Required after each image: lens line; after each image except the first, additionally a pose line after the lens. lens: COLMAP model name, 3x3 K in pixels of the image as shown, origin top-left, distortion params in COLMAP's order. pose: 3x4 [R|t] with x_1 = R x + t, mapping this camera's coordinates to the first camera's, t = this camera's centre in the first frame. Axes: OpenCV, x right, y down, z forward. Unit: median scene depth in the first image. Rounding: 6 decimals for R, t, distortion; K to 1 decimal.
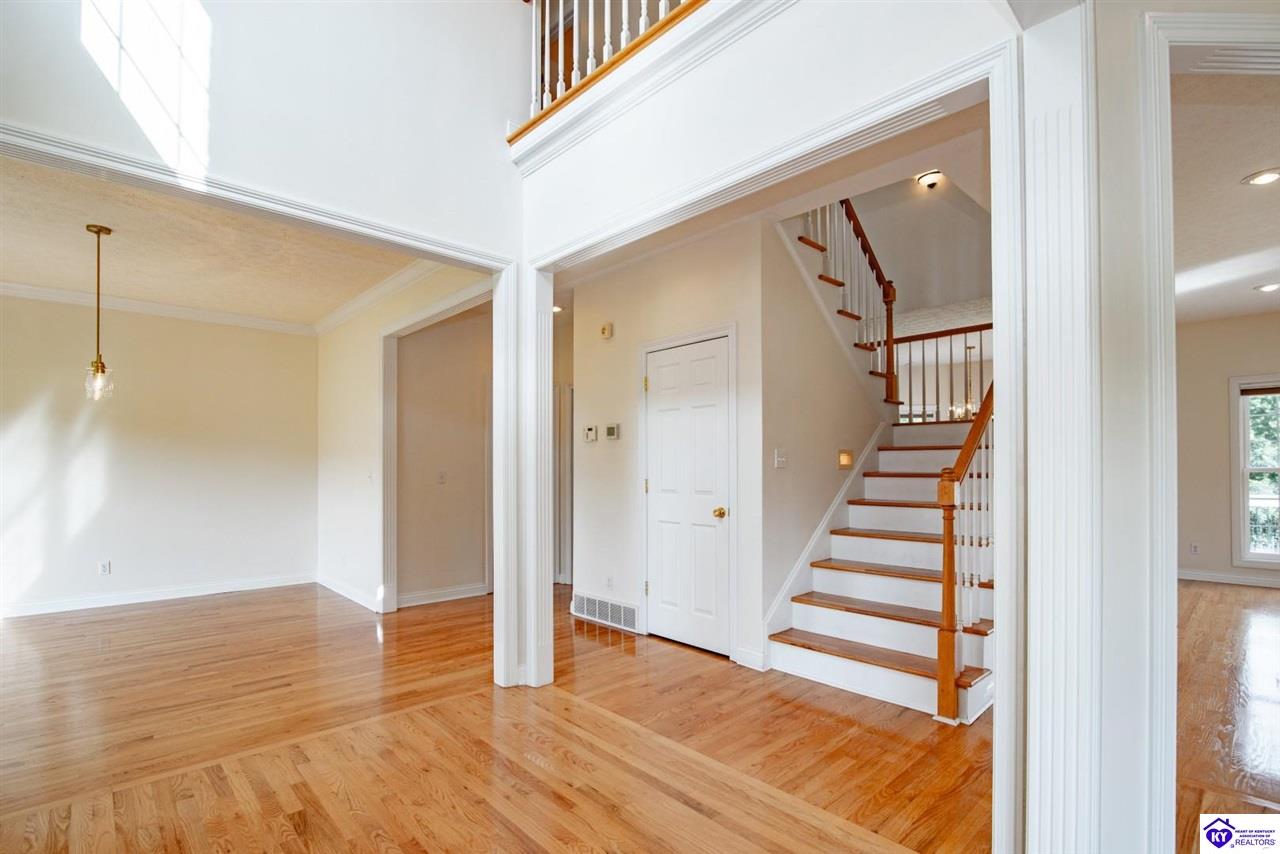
lens RADIAL K [[613.3, 0, 681.6], [0, 613.3, 460.7], [0, 0, 1]] dist [-0.024011, 0.002767]
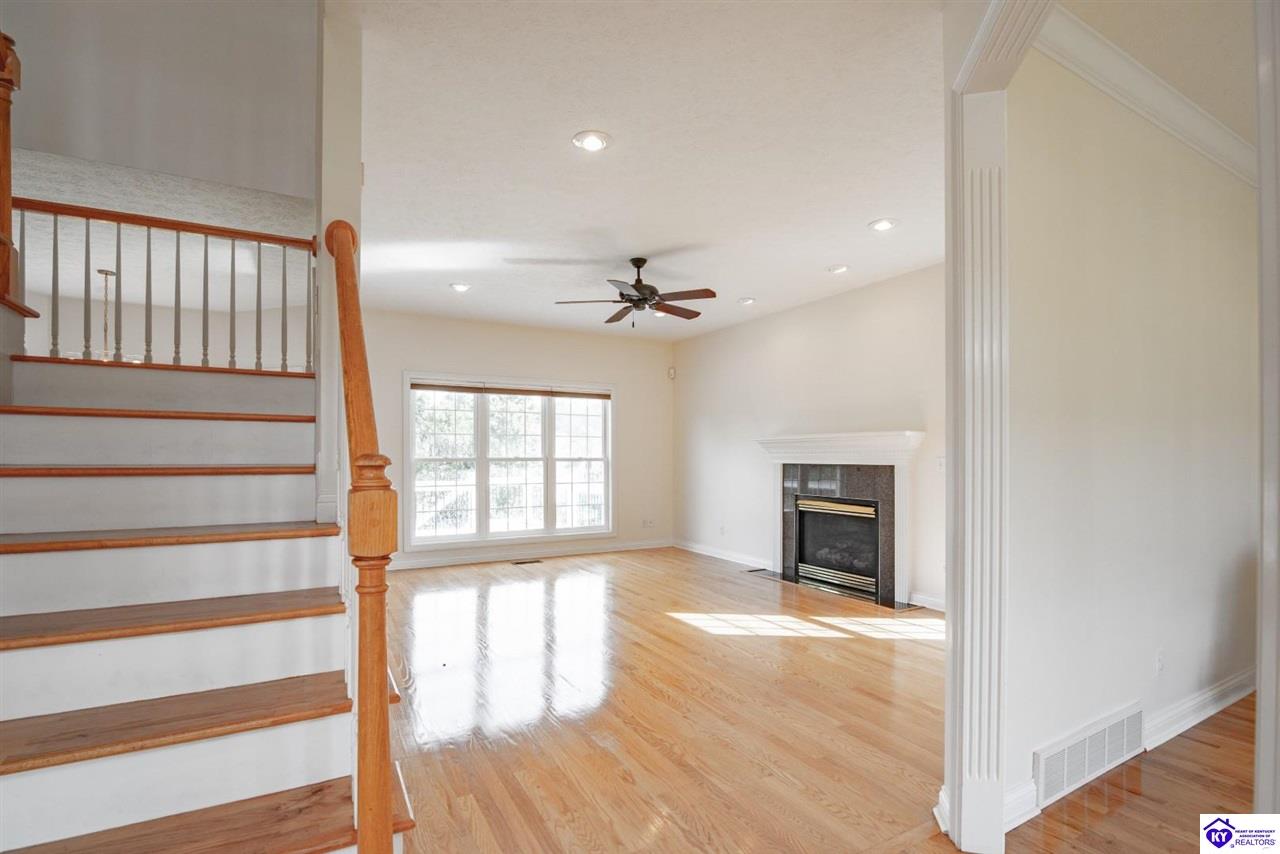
lens RADIAL K [[613.3, 0, 648.5], [0, 613.3, 461.4], [0, 0, 1]] dist [-0.024011, 0.002767]
pose [[0.302280, -0.001933, 0.953217, 0.120518], [-0.013228, 0.999893, 0.006222, 0.012522], [-0.953128, -0.014490, 0.302222, 0.717475]]
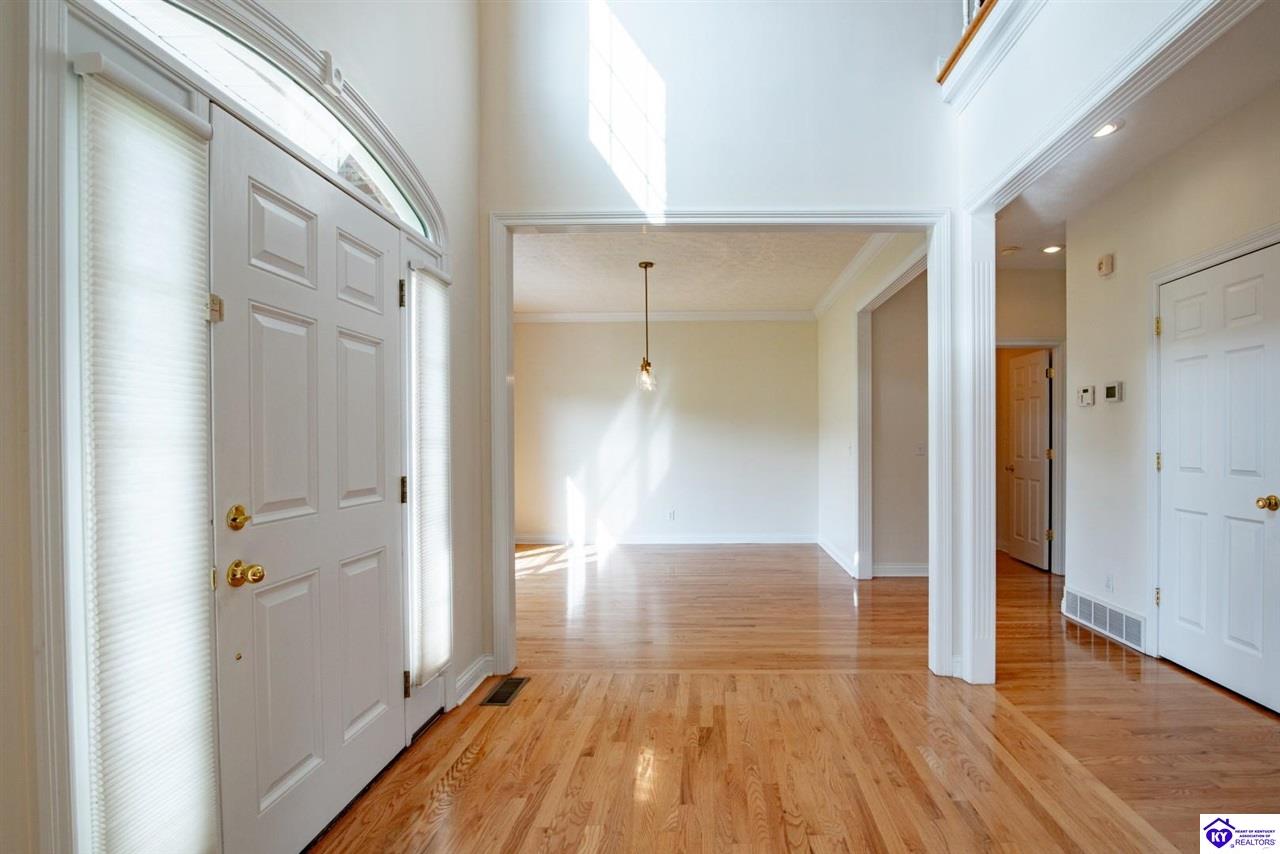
lens RADIAL K [[645.0, 0, 706.7], [0, 645.0, 448.5], [0, 0, 1]] dist [-0.020025, 0.002613]
pose [[0.697677, 0.005298, -0.716393, 0.162576], [0.013678, 0.999692, 0.020714, 0.000738], [0.716282, -0.024251, 0.697390, 0.071869]]
